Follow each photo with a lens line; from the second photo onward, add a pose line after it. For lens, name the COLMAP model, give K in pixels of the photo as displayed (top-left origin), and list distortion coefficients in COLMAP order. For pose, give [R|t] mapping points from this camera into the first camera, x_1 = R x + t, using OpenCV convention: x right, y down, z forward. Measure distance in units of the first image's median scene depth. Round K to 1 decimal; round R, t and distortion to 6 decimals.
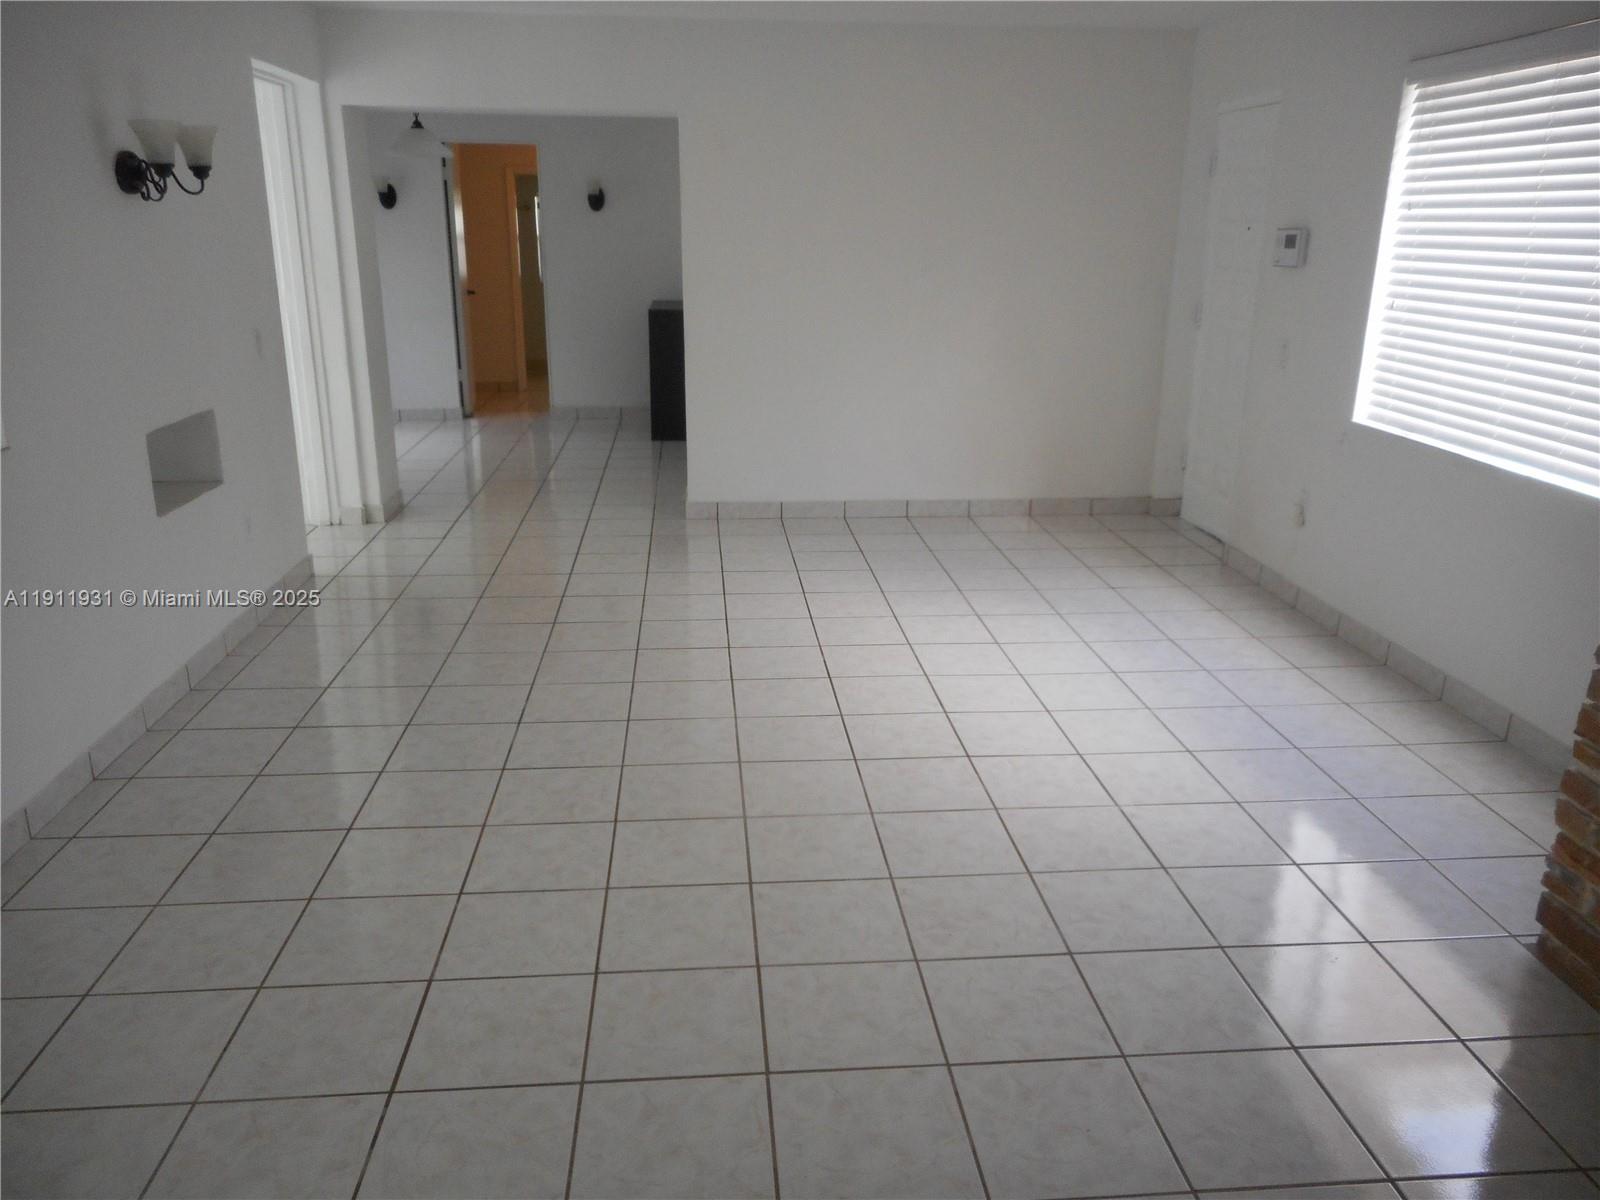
lens RADIAL K [[1204.5, 0, 807.0], [0, 1204.5, 604.2], [0, 0, 1]] dist [0.002438, 0.003242]
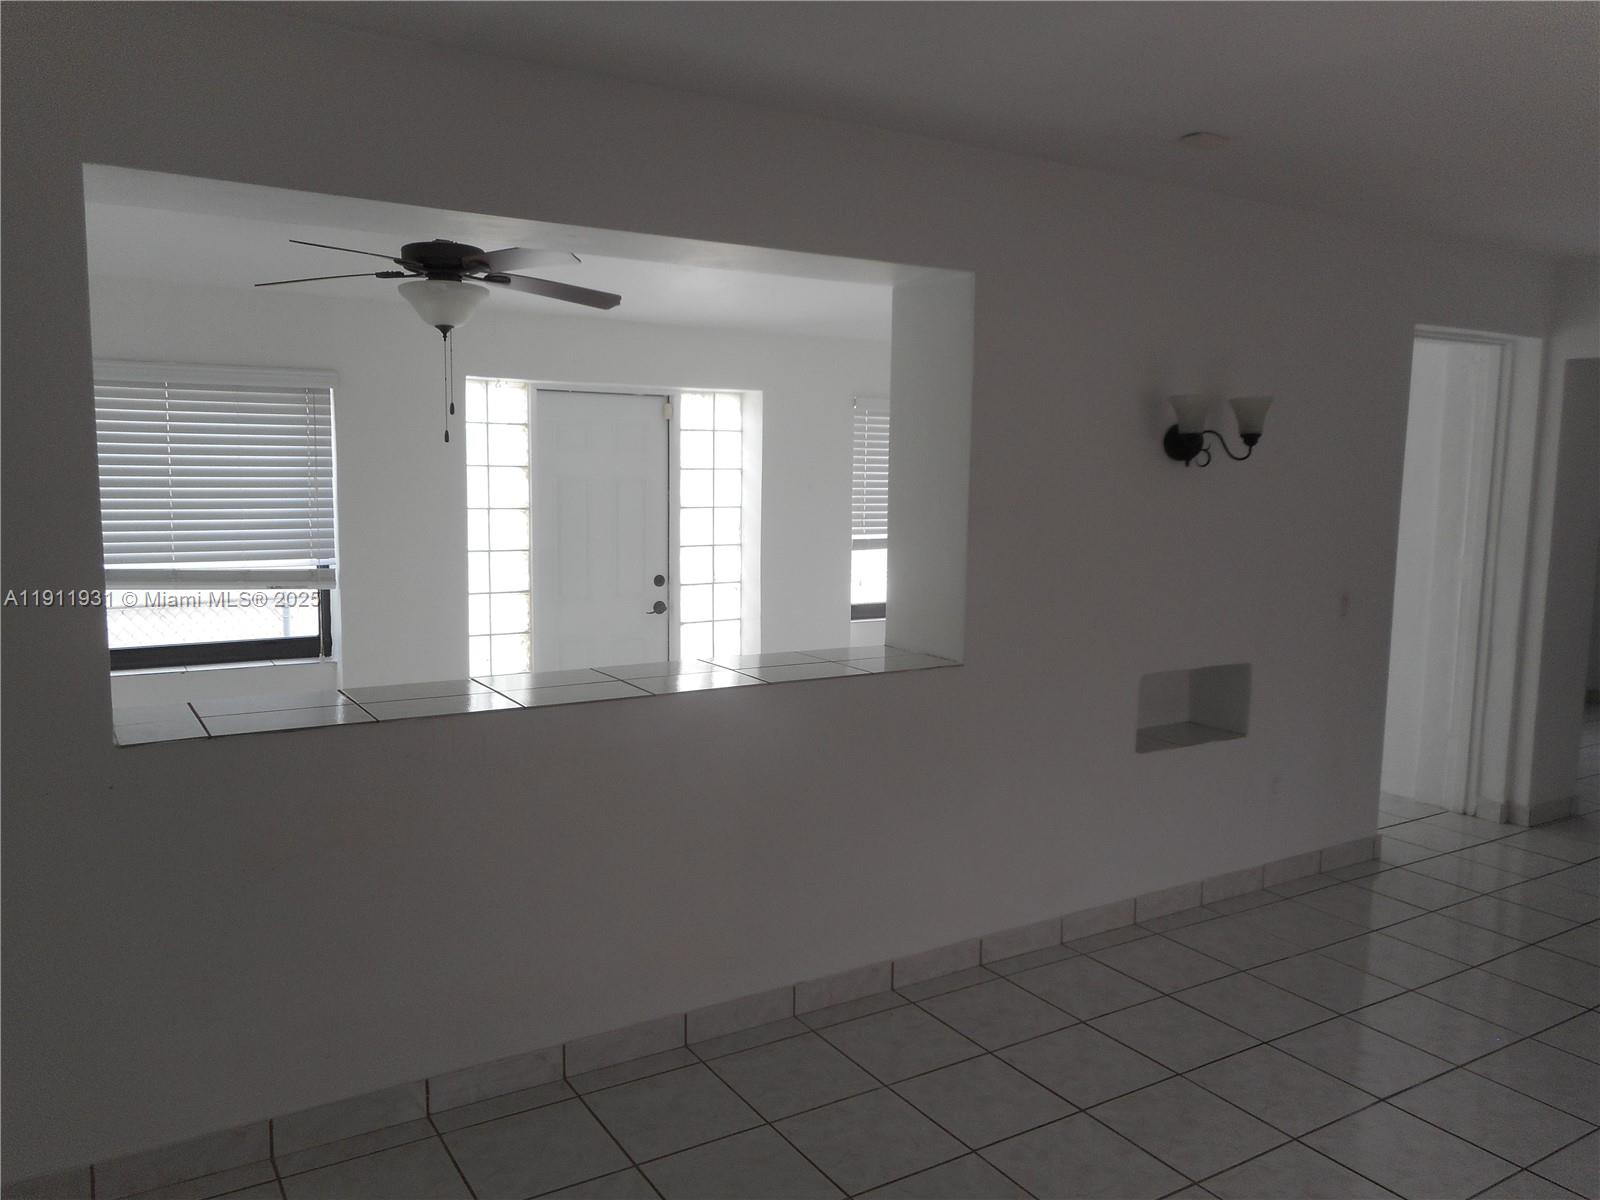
lens RADIAL K [[1204.5, 0, 807.0], [0, 1204.5, 604.2], [0, 0, 1]] dist [0.002438, 0.003242]
pose [[0.440358, 0.100796, -0.892146, 0.226230], [-0.278506, 0.959996, -0.029007, -0.074318], [0.853533, 0.261242, 0.450814, 0.211483]]
